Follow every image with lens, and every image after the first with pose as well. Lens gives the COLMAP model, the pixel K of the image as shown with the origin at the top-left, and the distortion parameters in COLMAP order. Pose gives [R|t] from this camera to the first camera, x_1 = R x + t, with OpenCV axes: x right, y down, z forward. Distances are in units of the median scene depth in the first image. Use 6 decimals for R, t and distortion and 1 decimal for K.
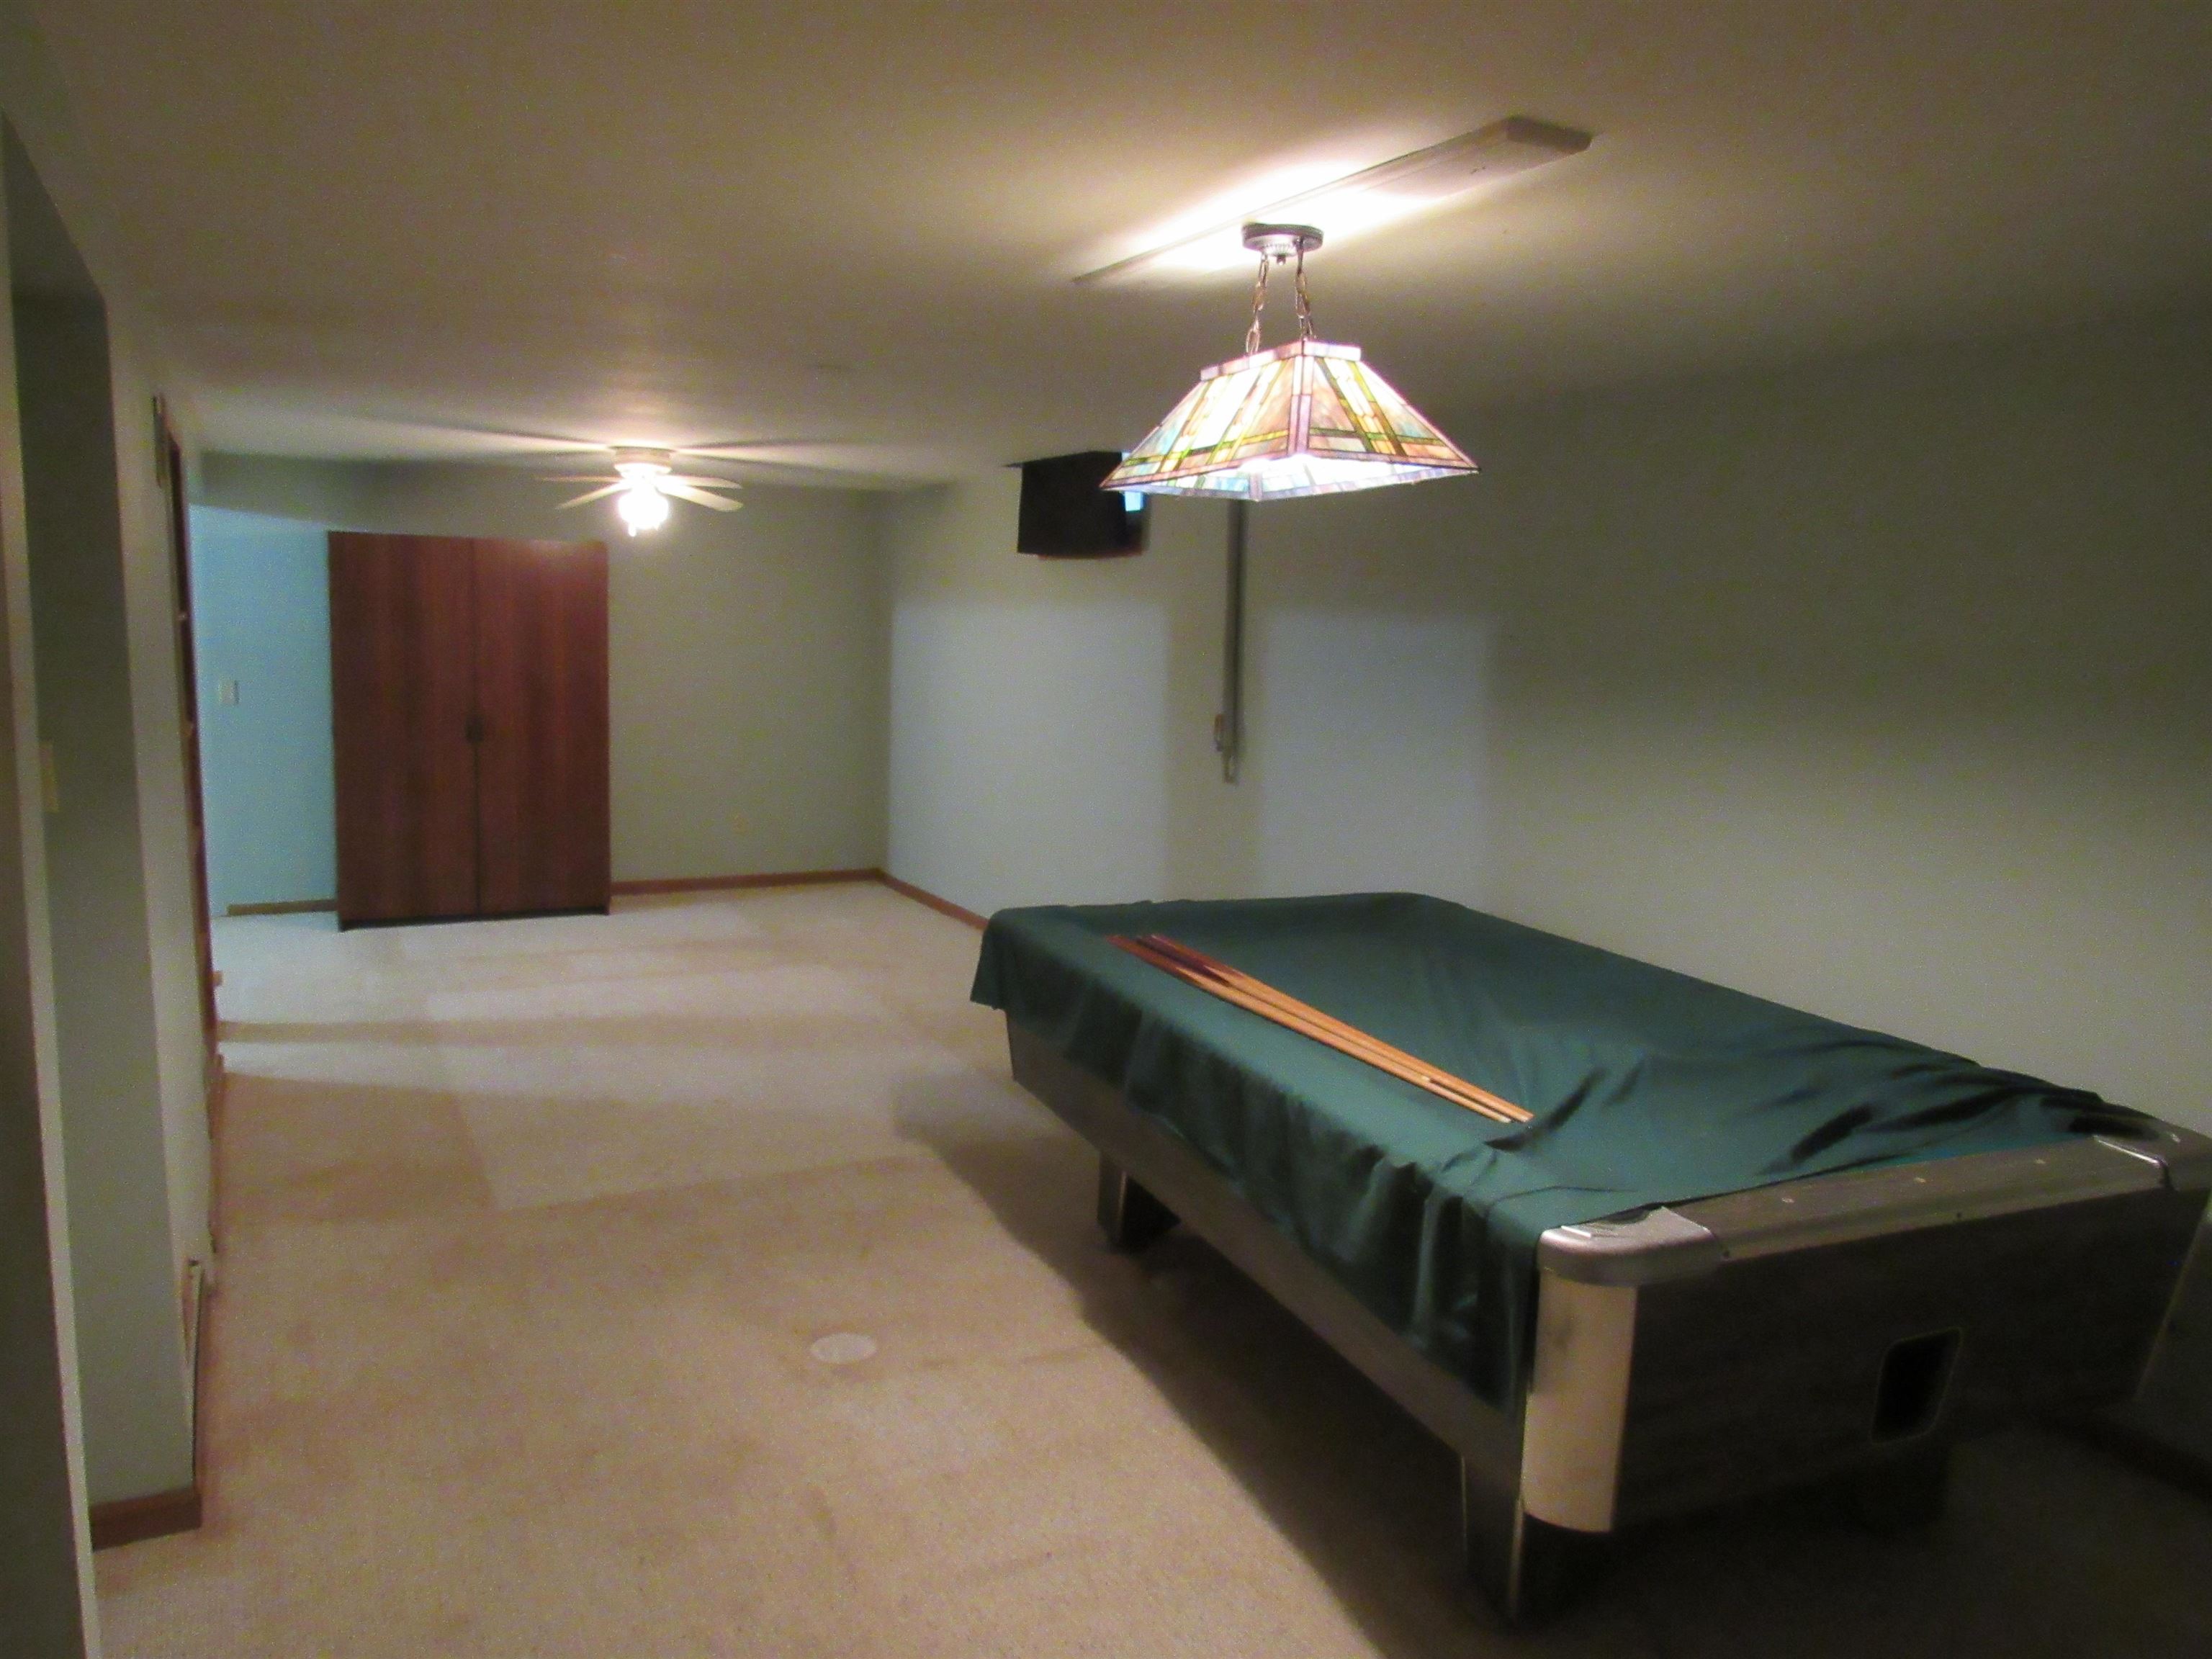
lens RADIAL K [[1592.0, 0, 1105.8], [0, 1592.0, 835.1], [0, 0, 1]] dist [-0.028634, 0.013986]
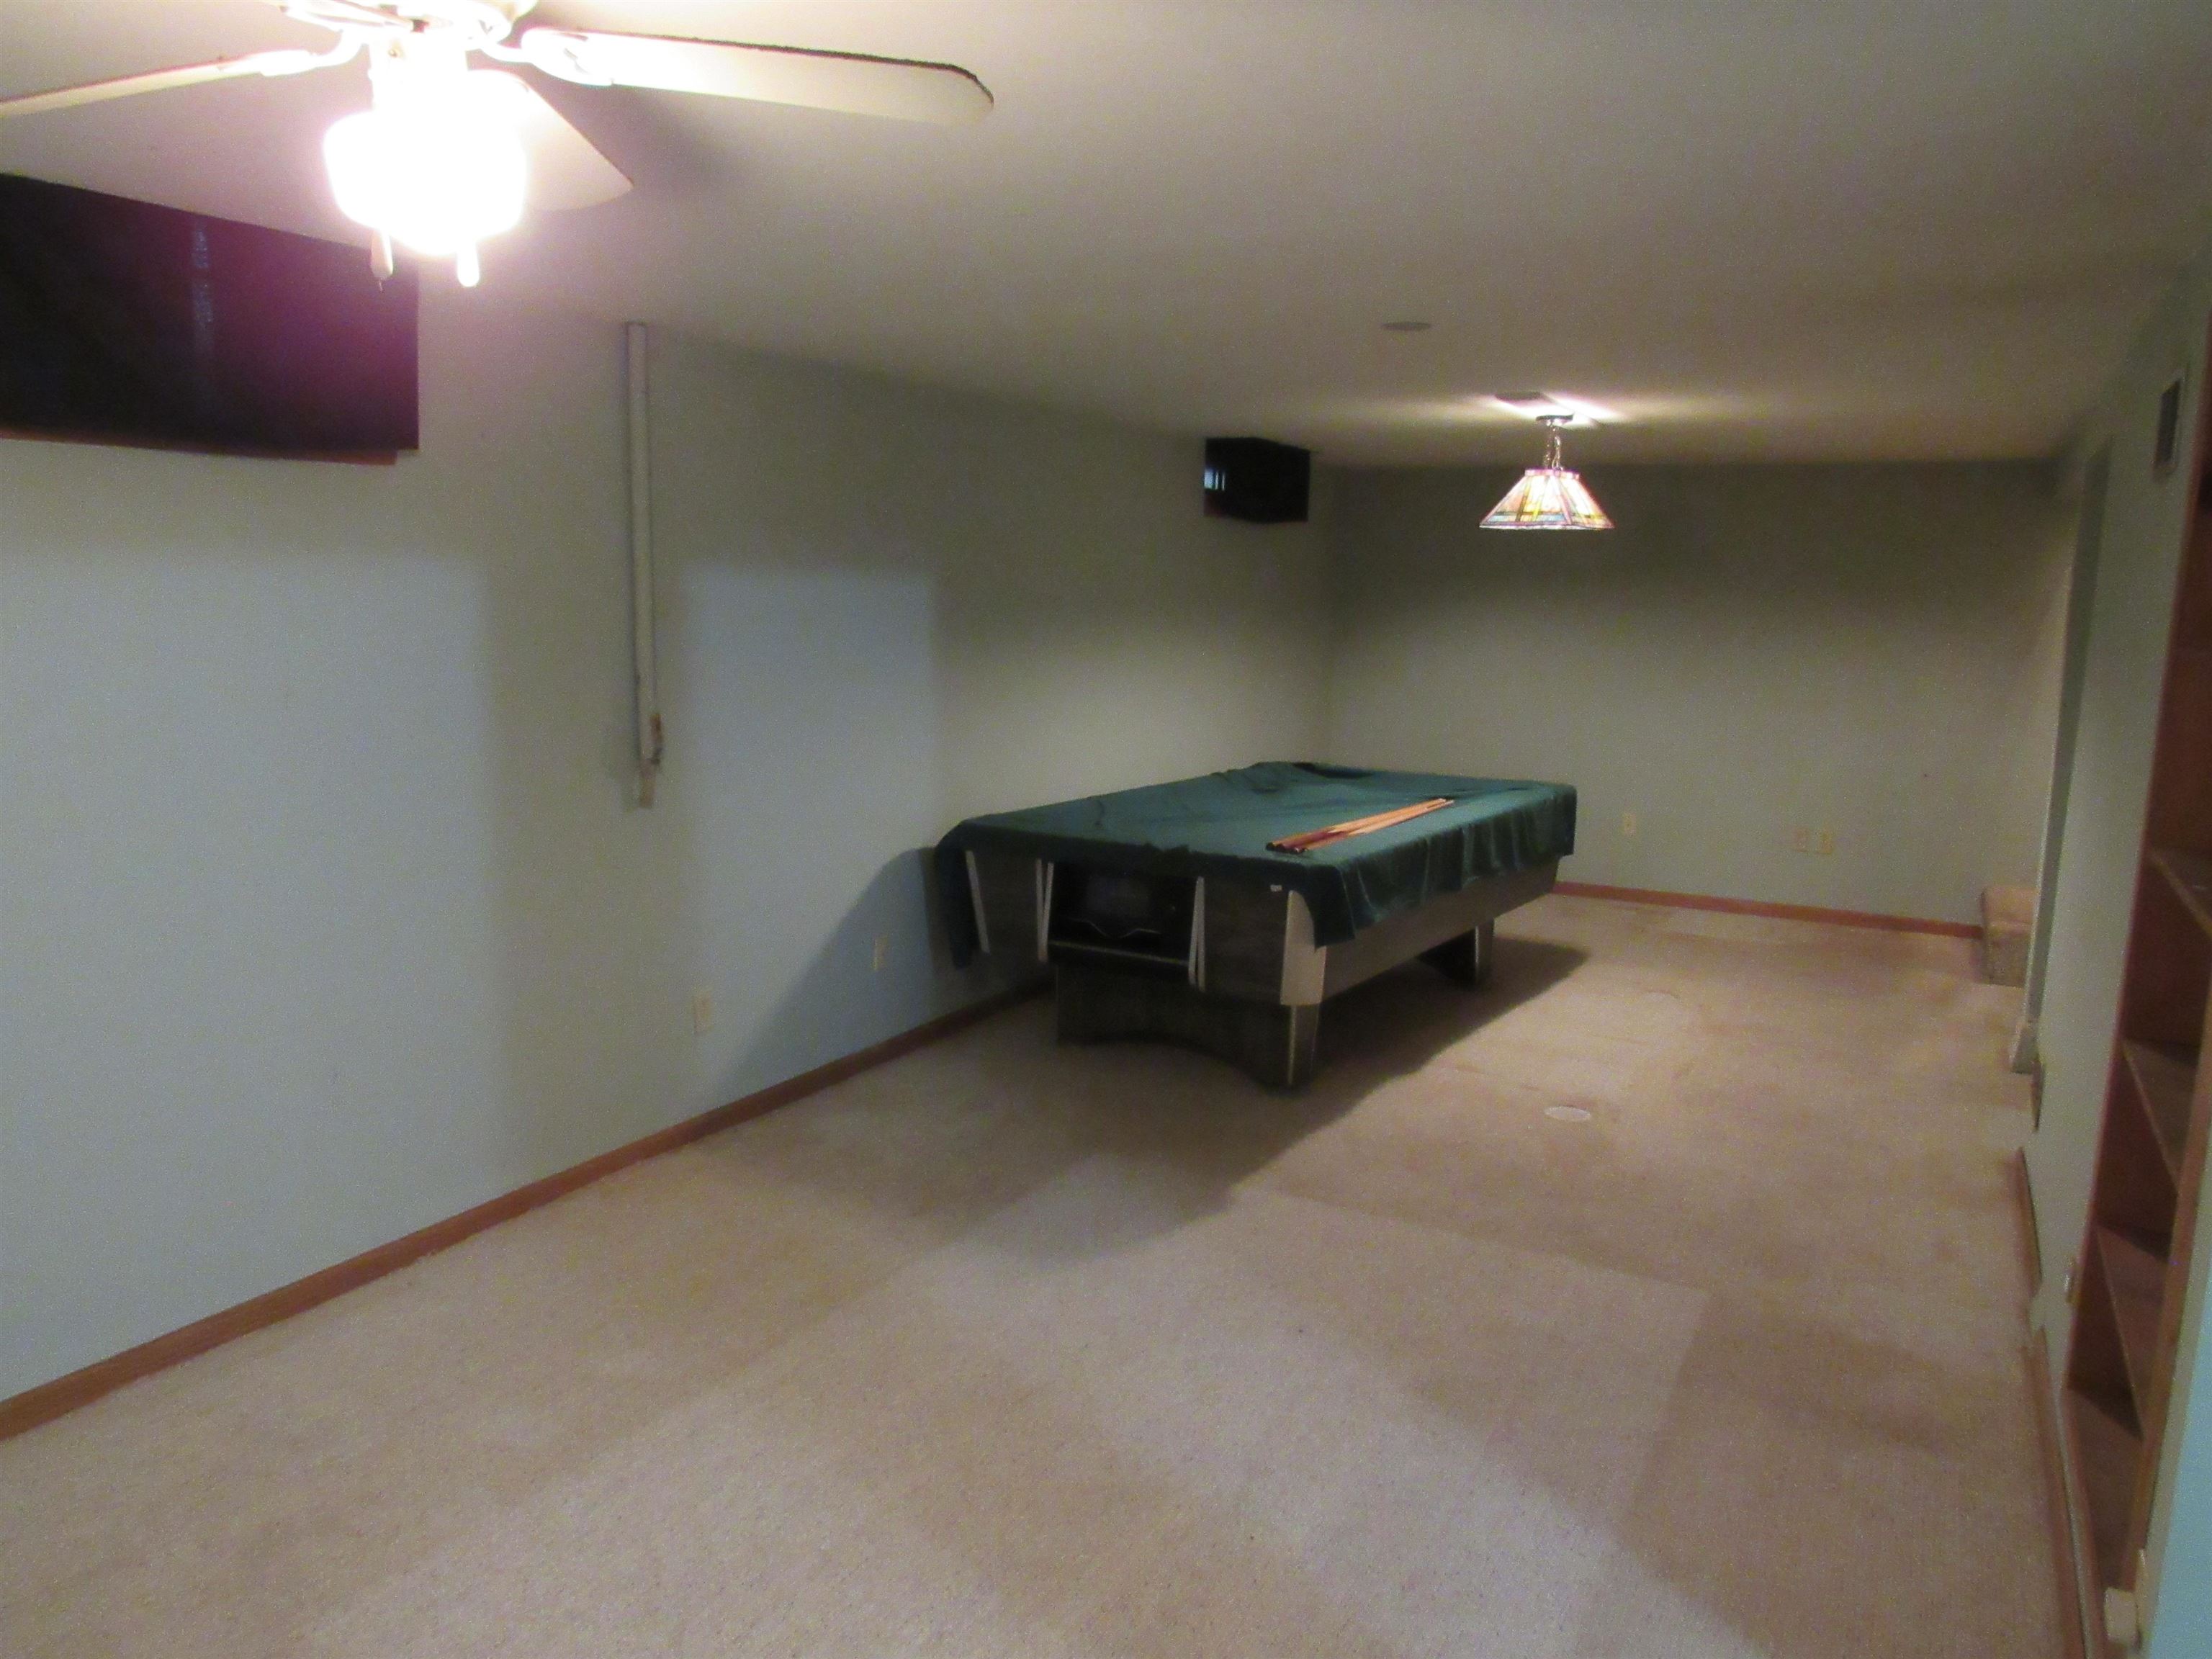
lens RADIAL K [[1592.0, 0, 1106.9], [0, 1592.0, 821.7], [0, 0, 1]] dist [-0.028634, 0.013986]
pose [[-0.544289, -0.190353, 0.817016, -0.809866], [0.077949, 0.958227, 0.275182, -0.271342], [-0.835268, 0.213464, -0.506714, 1.552434]]
